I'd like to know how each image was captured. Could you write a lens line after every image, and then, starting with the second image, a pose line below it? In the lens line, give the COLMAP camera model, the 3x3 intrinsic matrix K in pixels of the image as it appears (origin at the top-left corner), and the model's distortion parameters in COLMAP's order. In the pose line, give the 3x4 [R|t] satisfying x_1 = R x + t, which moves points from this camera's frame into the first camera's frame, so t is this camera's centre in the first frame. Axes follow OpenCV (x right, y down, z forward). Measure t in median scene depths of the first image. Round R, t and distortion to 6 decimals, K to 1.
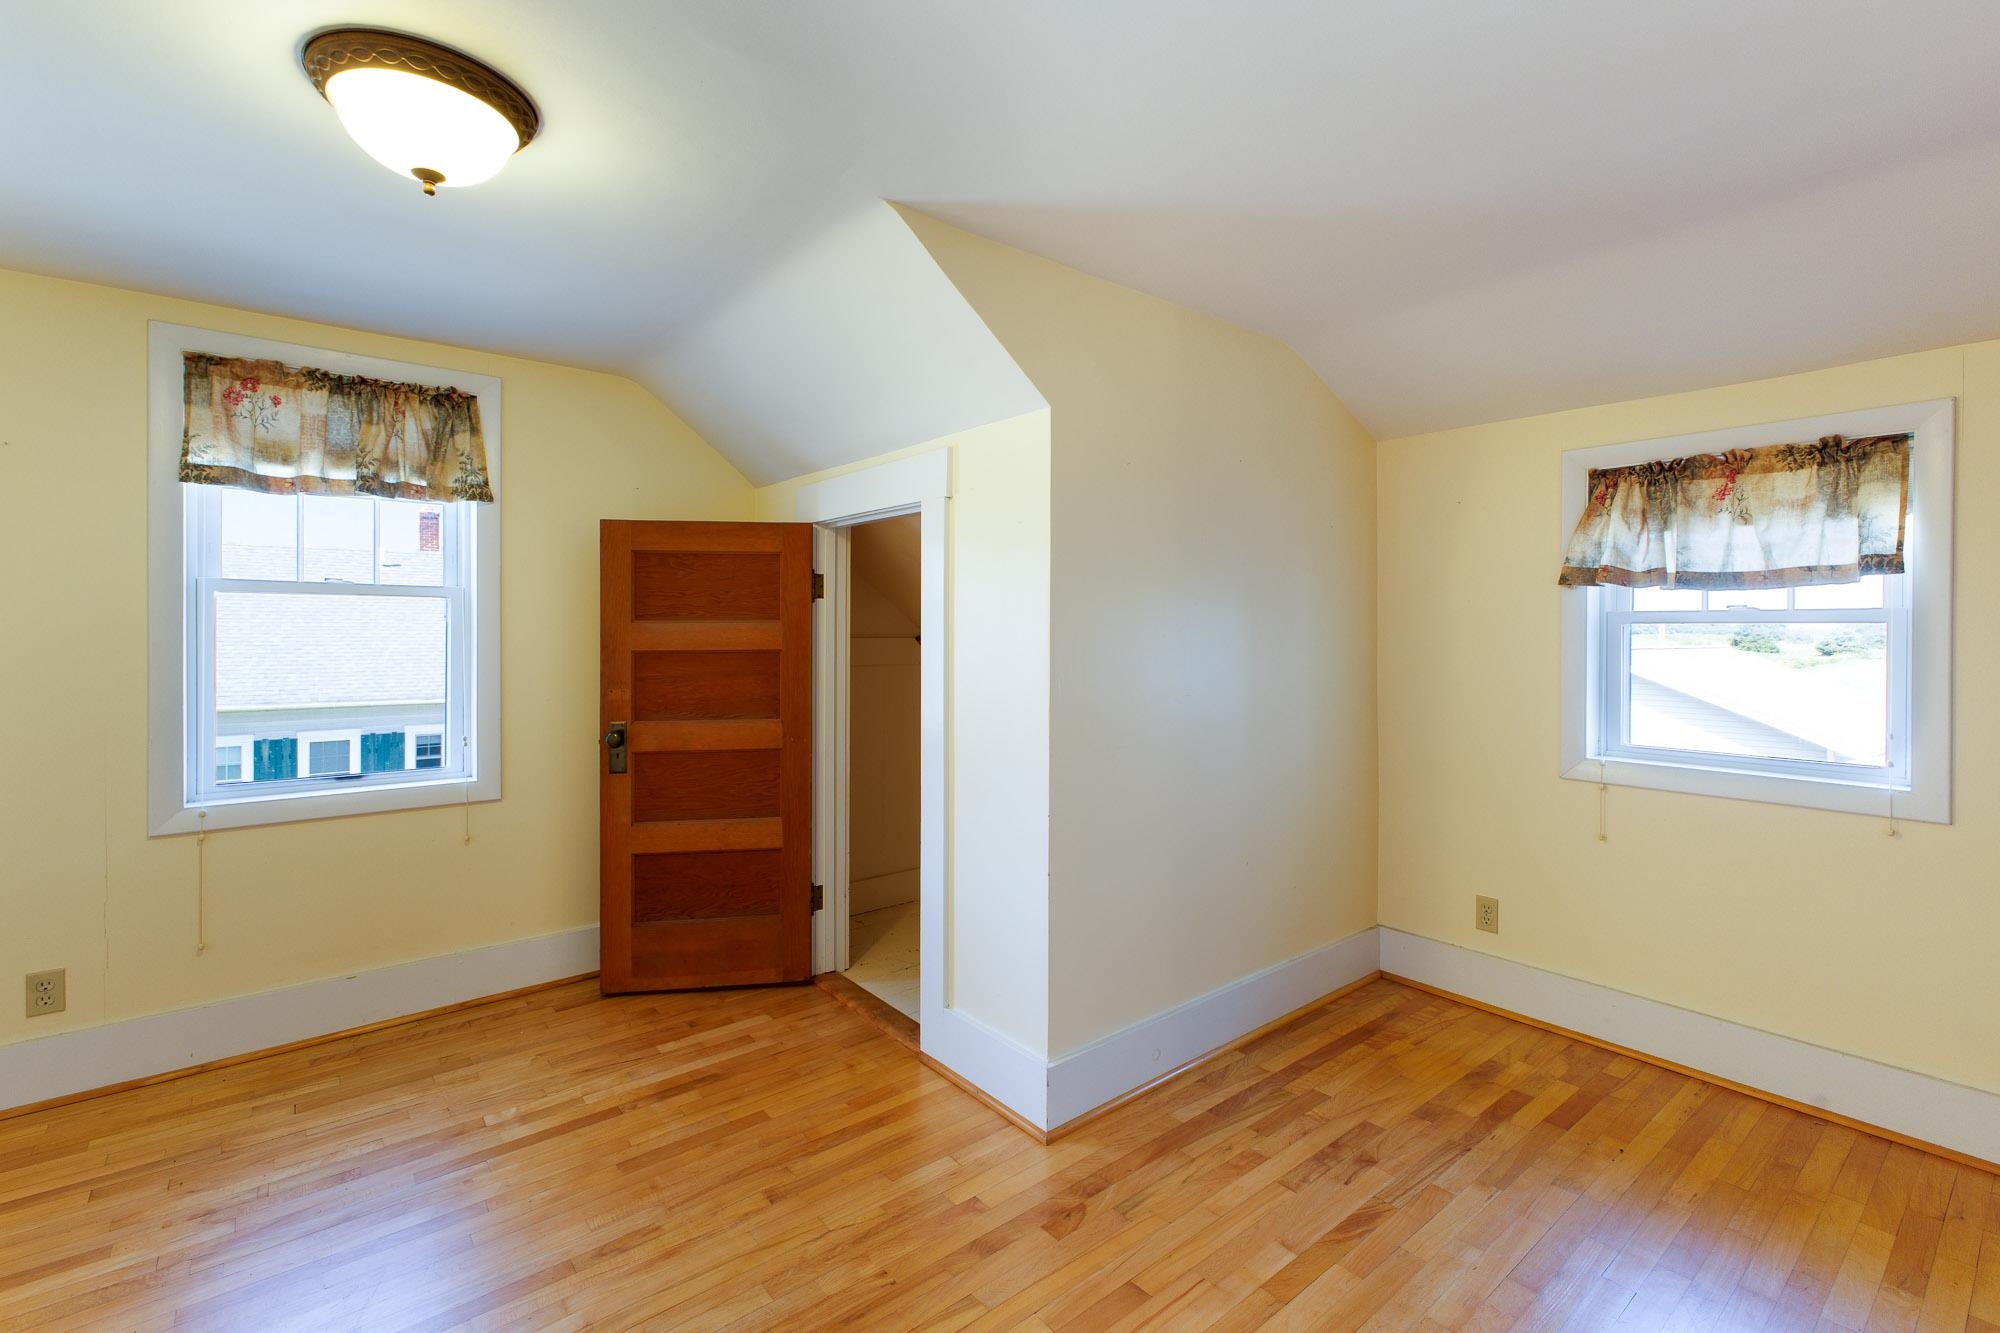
lens RADIAL K [[884.2, 0, 1010.3], [0, 884.2, 645.5], [0, 0, 1]] dist [0.005620, -0.000082]
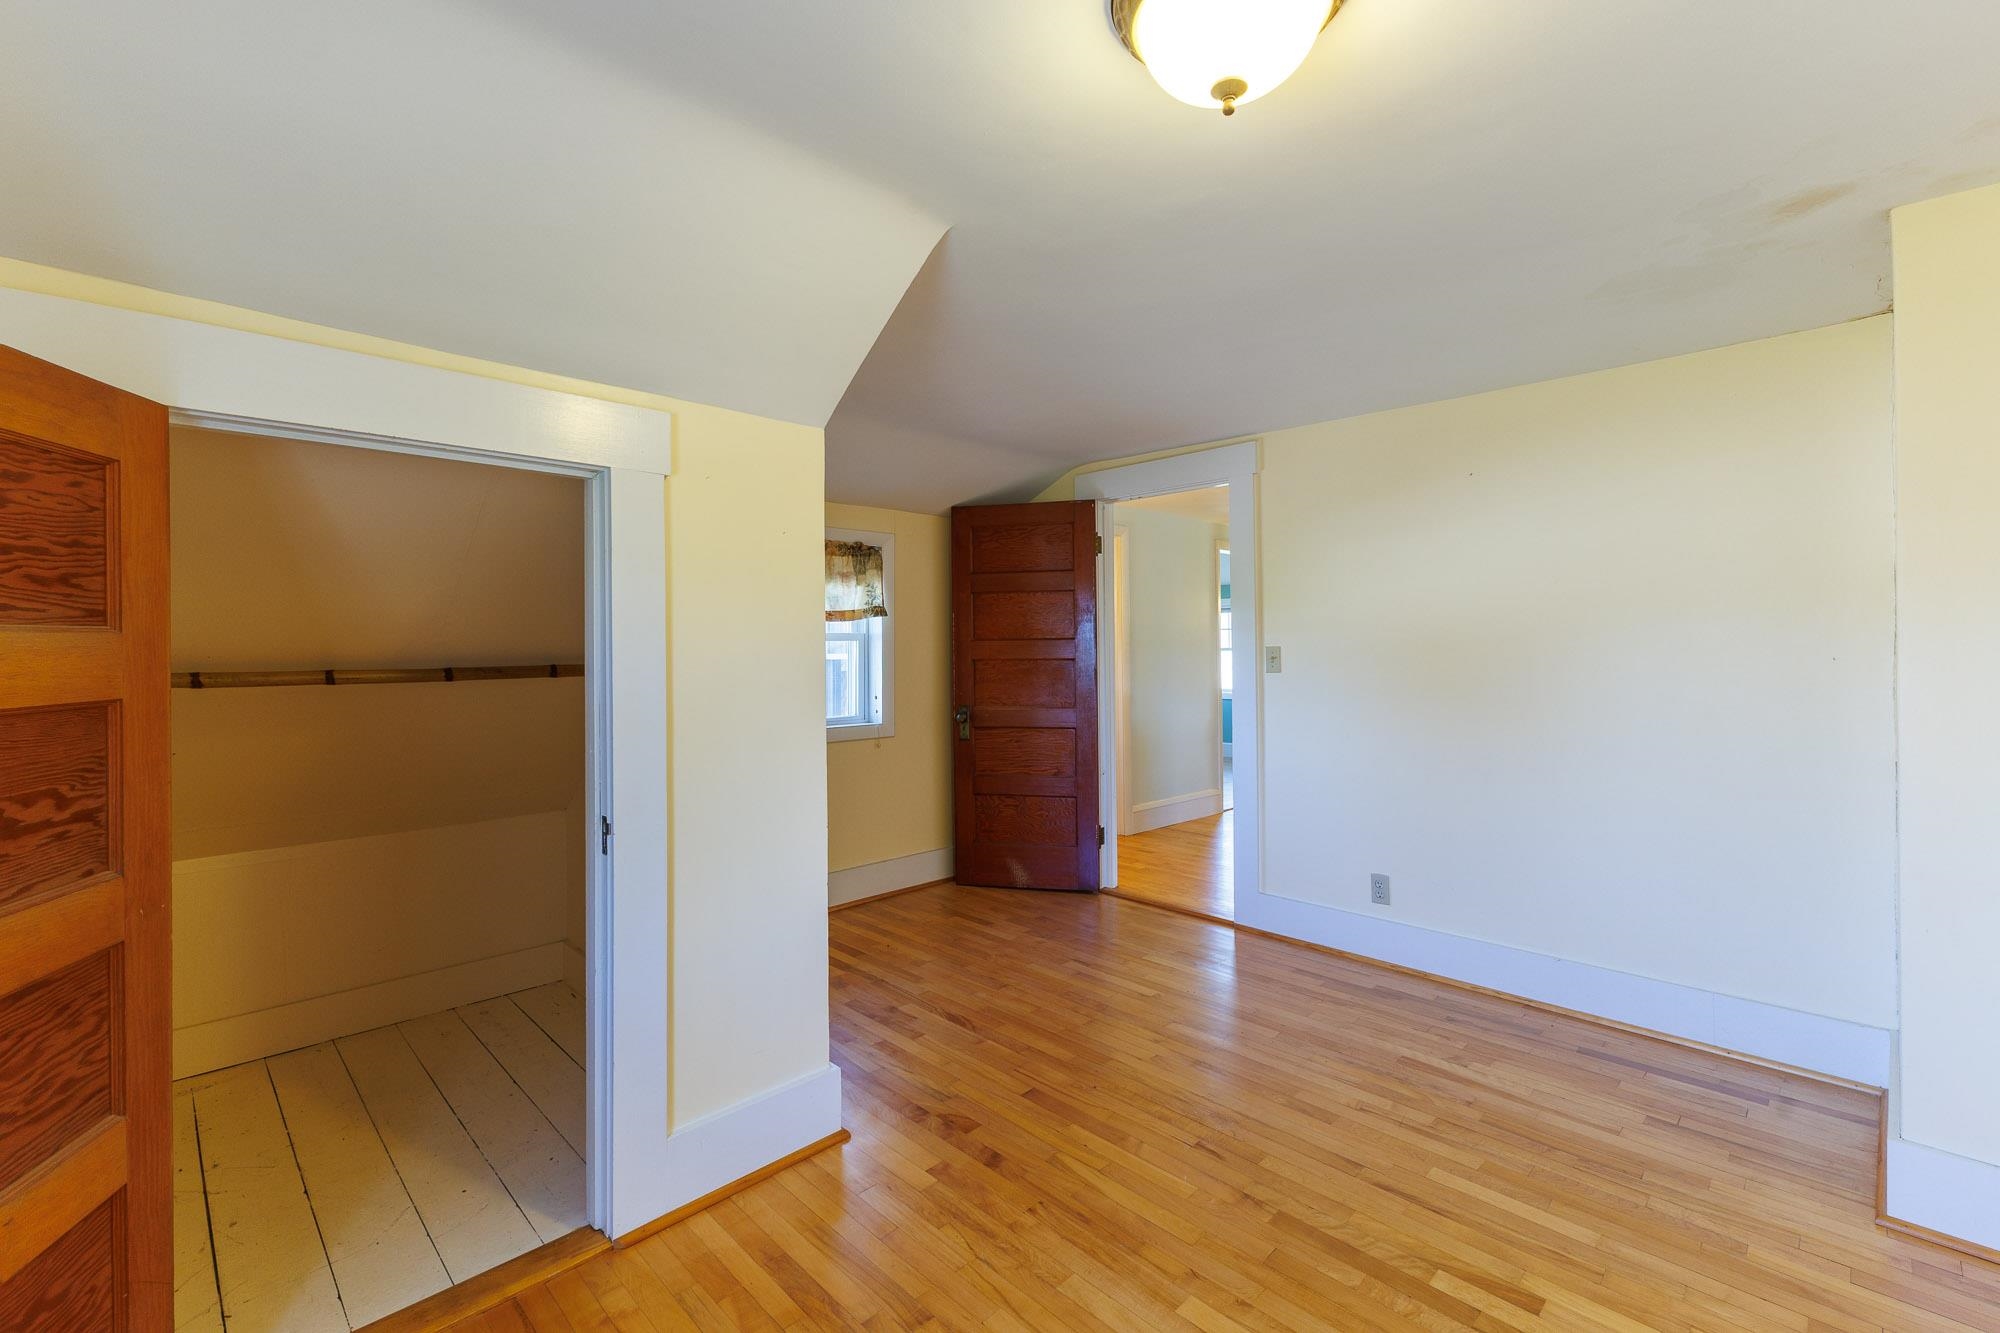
lens RADIAL K [[884.2, 0, 1010.3], [0, 884.2, 645.5], [0, 0, 1]] dist [0.005620, -0.000082]
pose [[-0.107215, -0.000884, 0.994236, -1.045772], [0.026264, 0.999648, 0.003721, -0.014140], [-0.993889, 0.026511, -0.107154, 0.933700]]
